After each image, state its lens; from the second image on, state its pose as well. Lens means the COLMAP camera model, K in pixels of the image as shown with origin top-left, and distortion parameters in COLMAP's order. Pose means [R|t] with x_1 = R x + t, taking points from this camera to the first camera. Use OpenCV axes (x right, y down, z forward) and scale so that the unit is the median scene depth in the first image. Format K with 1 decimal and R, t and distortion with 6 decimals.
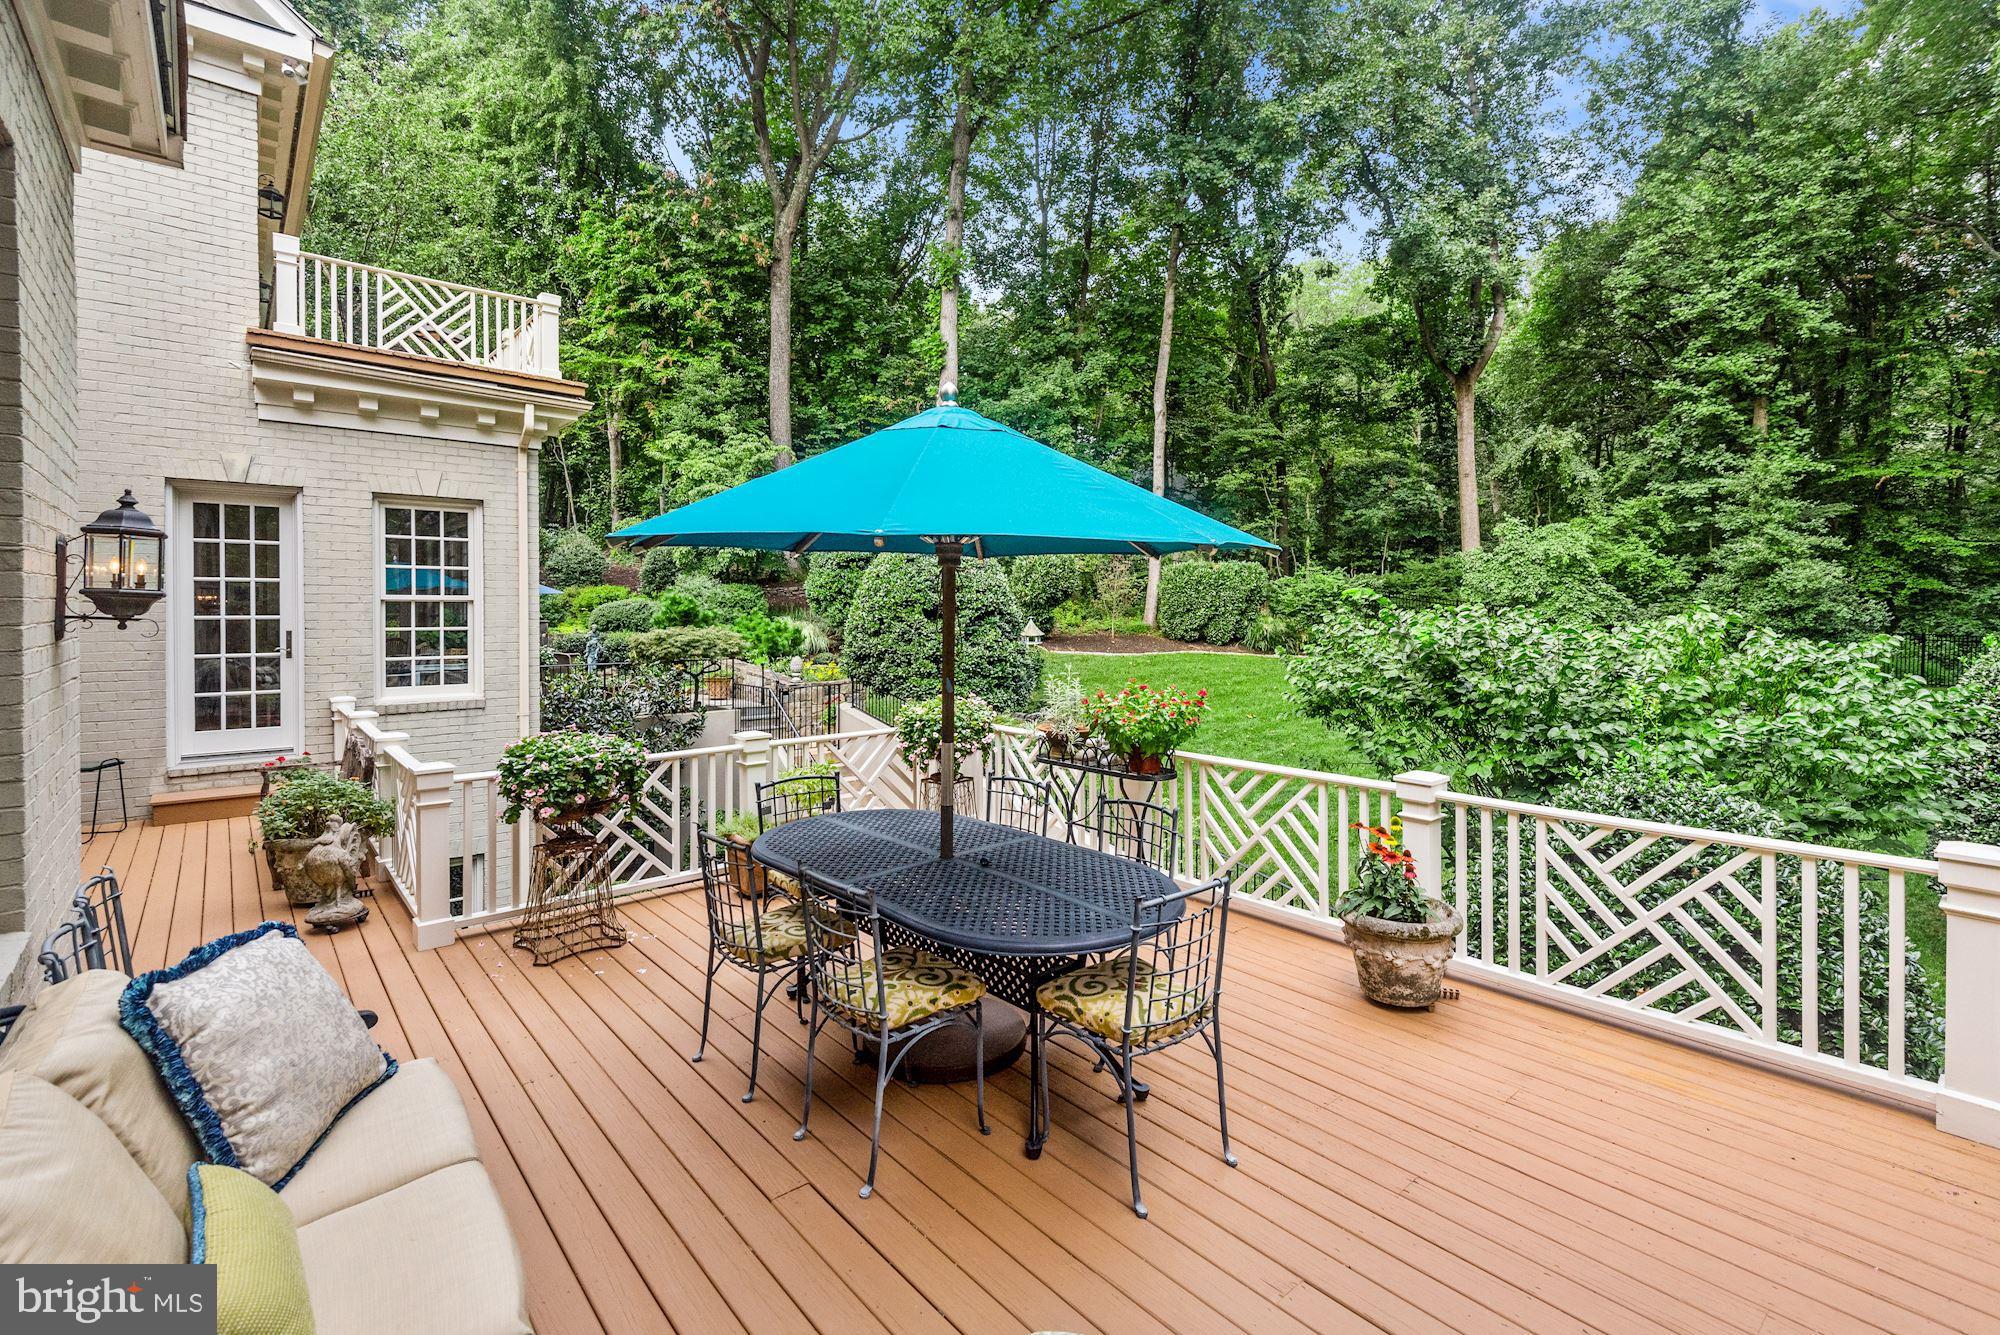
lens RADIAL K [[922.6, 0, 1002.3], [0, 922.6, 624.7], [0, 0, 1]] dist [0.034544, -0.000302]
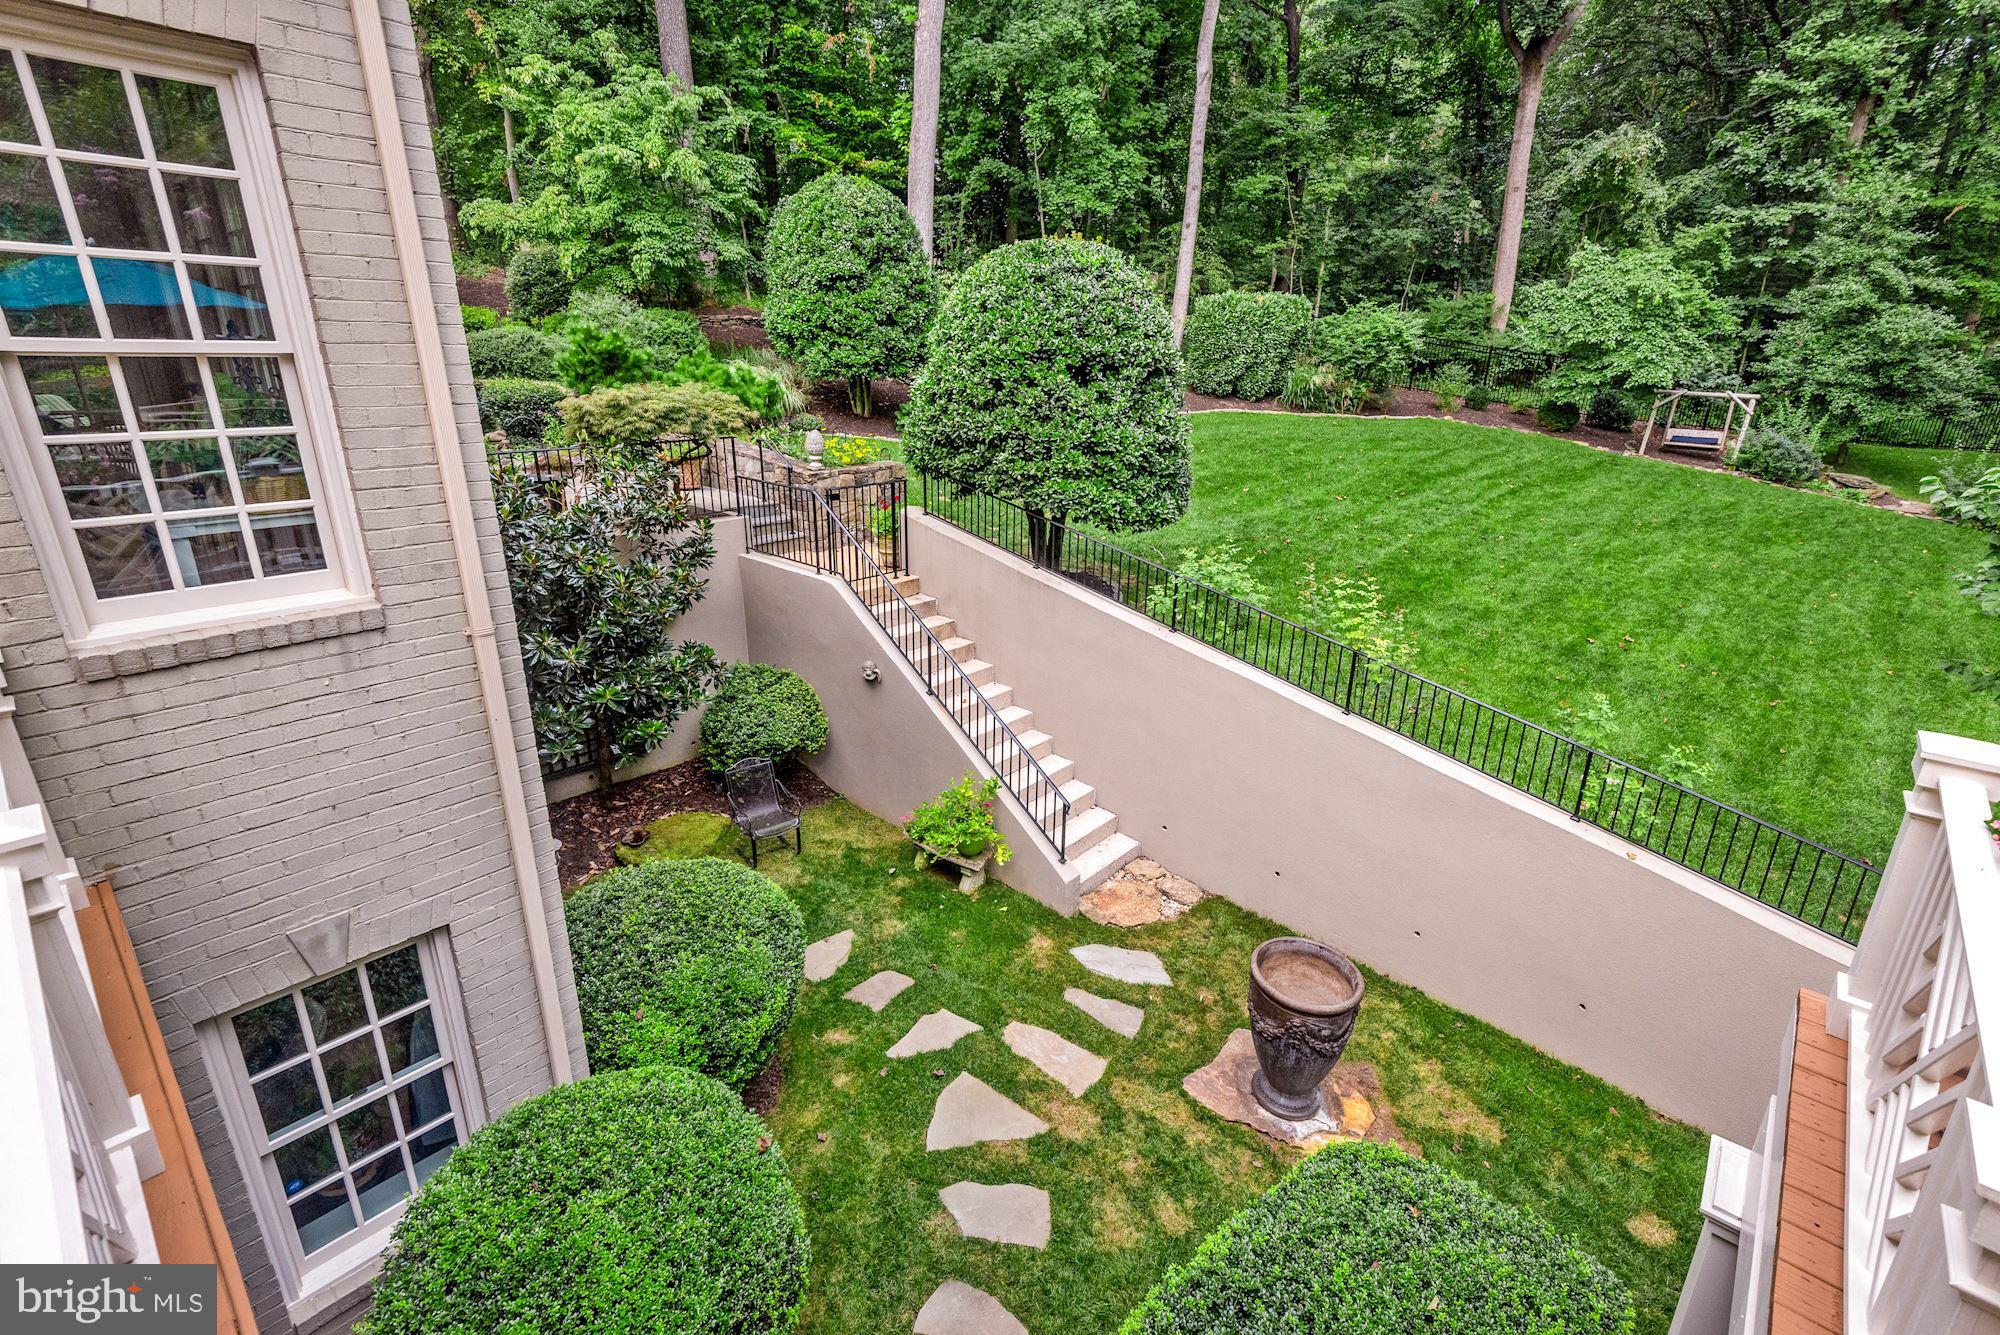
lens RADIAL K [[915.8, 0, 1014.1], [0, 915.8, 668.6], [0, 0, 1]] dist [0.025023, -0.008402]
pose [[0.990111, -0.029724, 0.137099, -0.108823], [-0.015392, 0.948377, 0.316772, -0.009378], [-0.139437, -0.315750, 0.938541, 0.185096]]
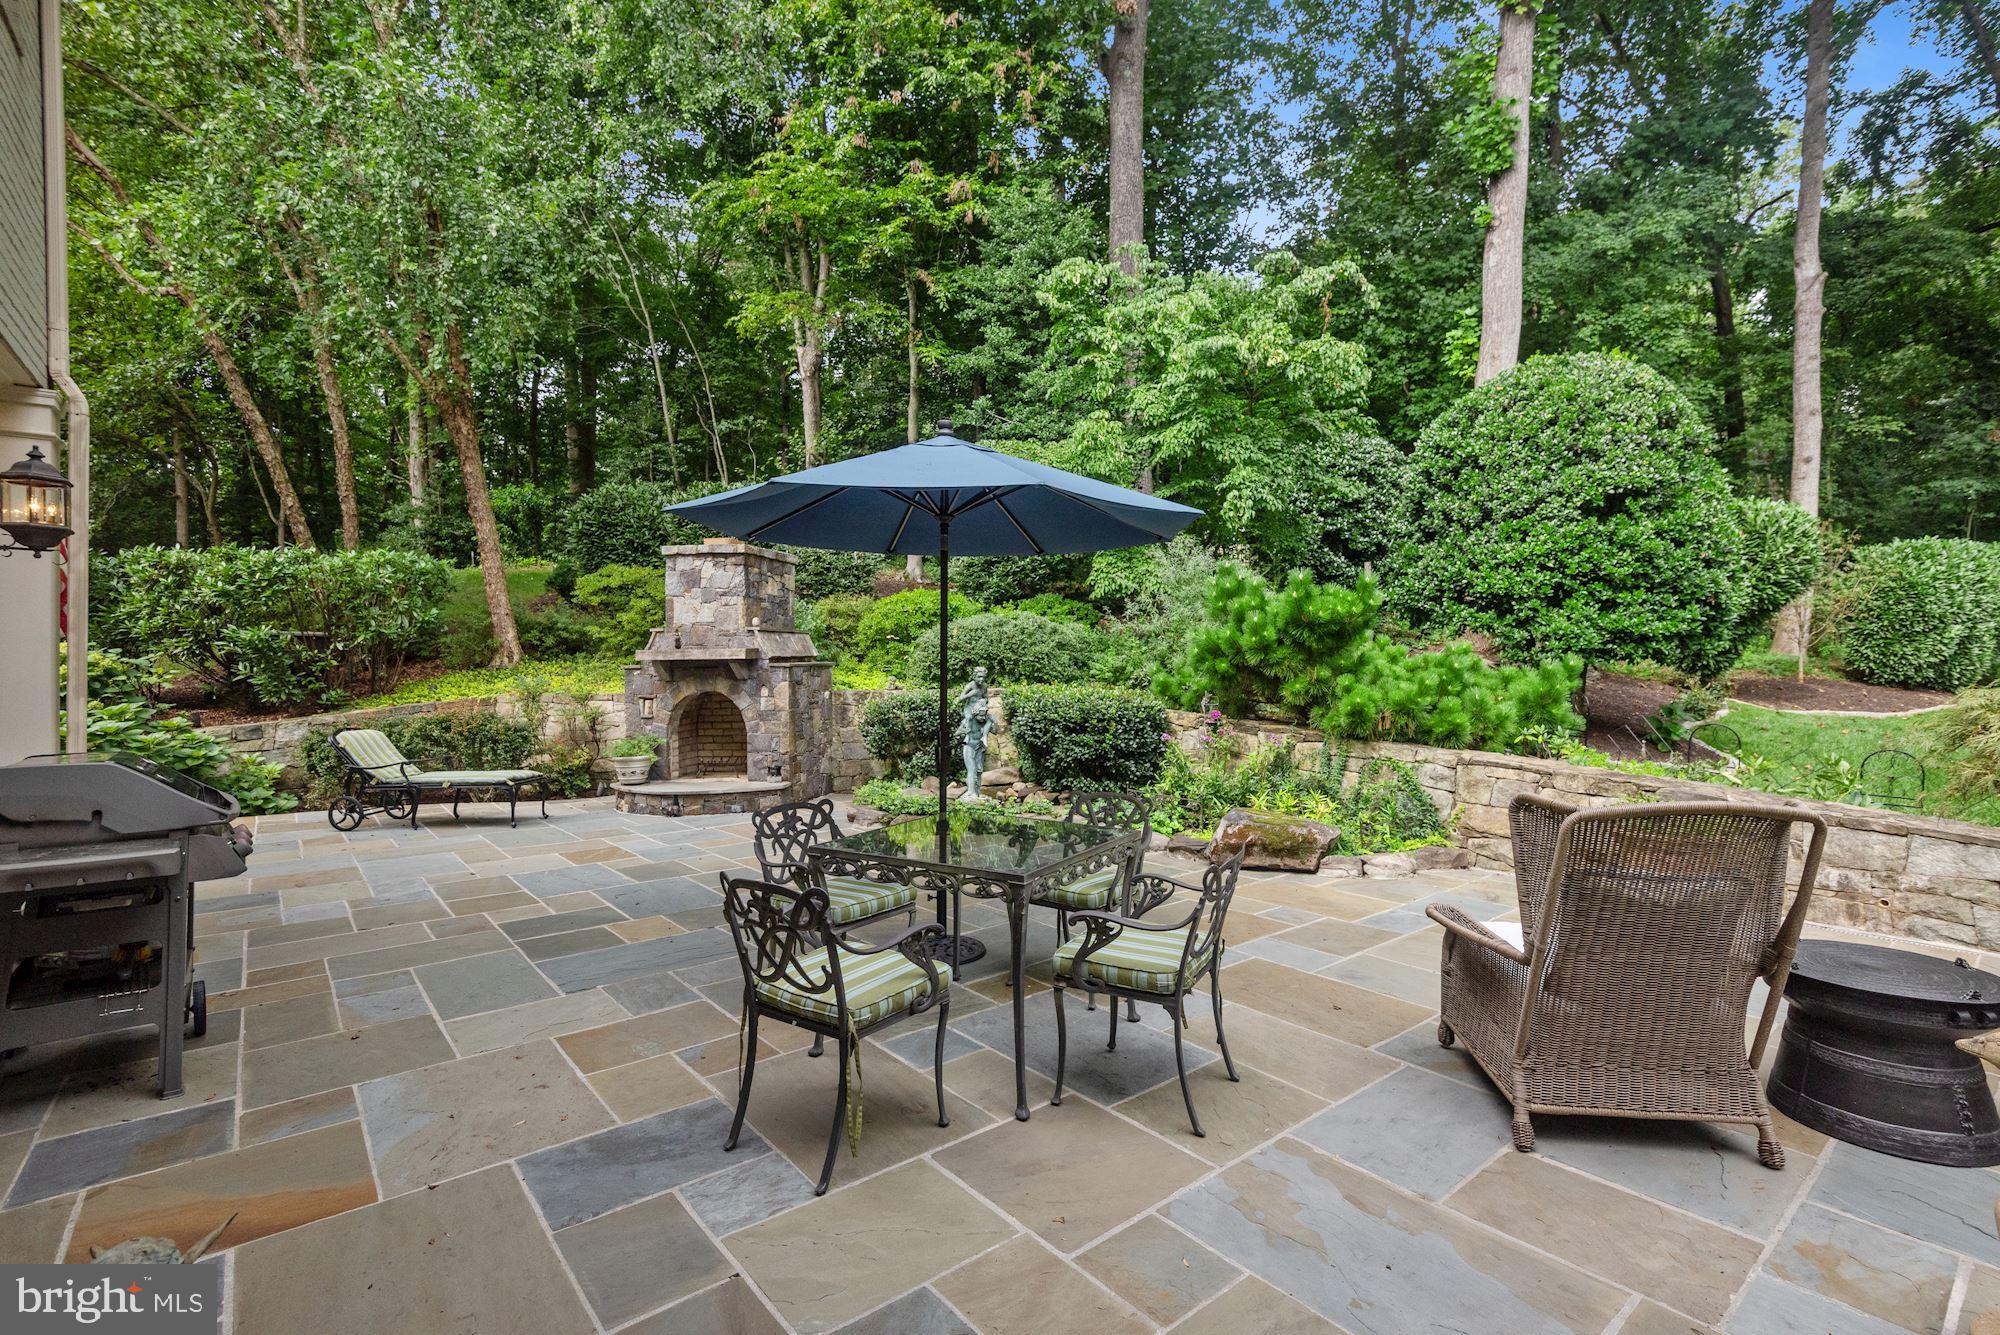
lens RADIAL K [[915.8, 0, 1014.1], [0, 915.8, 668.6], [0, 0, 1]] dist [0.025023, -0.008402]
pose [[0.999799, -0.014258, -0.014121, -0.340237], [0.014146, 0.999868, -0.007938, 0.004398], [0.014232, 0.007736, 0.999869, 0.476985]]
